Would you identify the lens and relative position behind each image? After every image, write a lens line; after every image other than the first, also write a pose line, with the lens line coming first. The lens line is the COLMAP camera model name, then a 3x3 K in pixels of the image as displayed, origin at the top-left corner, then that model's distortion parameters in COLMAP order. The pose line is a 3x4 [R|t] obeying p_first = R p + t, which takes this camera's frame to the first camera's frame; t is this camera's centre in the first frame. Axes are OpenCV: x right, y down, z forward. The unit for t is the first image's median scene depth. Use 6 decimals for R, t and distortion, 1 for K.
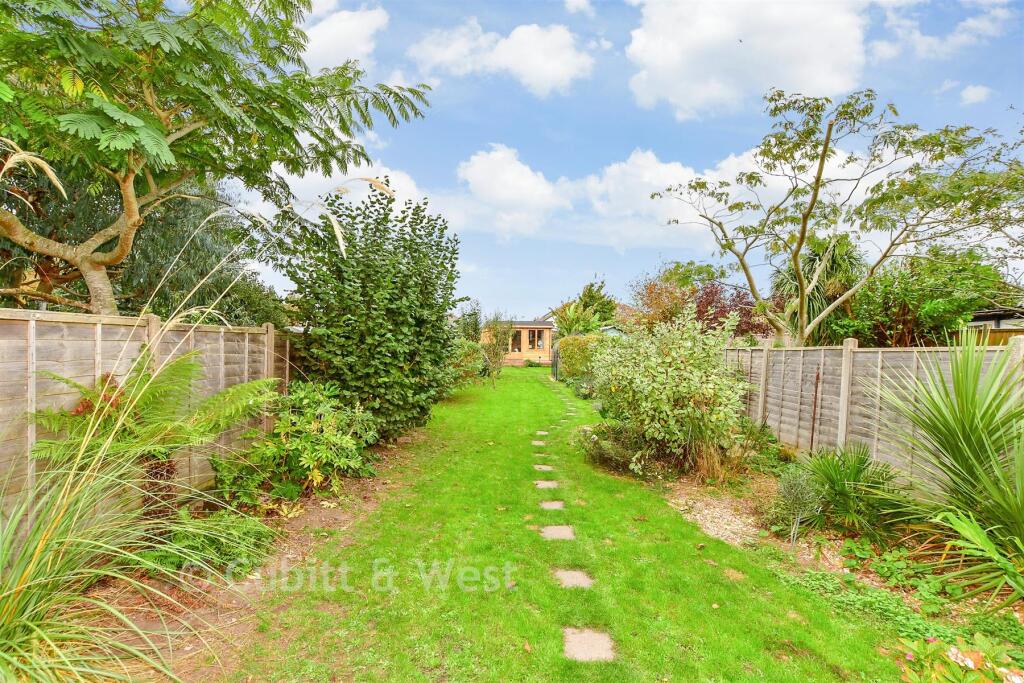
lens RADIAL K [[447.3, 0, 512.1], [0, 447.3, 342.6], [0, 0, 1]] dist [-0.000057, -0.000004]
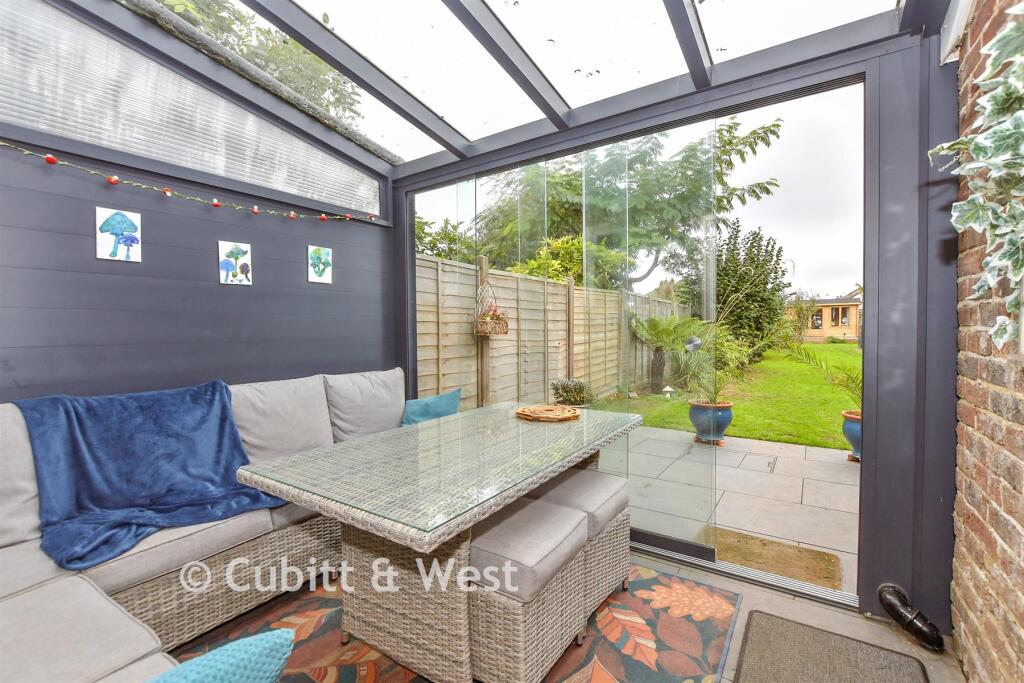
lens RADIAL K [[447.3, 0, 512.0], [0, 447.3, 337.7], [0, 0, 1]] dist [-0.000057, -0.000004]
pose [[0.838126, -0.002534, -0.545471, -0.017745], [0.012350, 0.999821, 0.014332, 0.017520], [0.545337, -0.018749, 0.838007, -0.276205]]
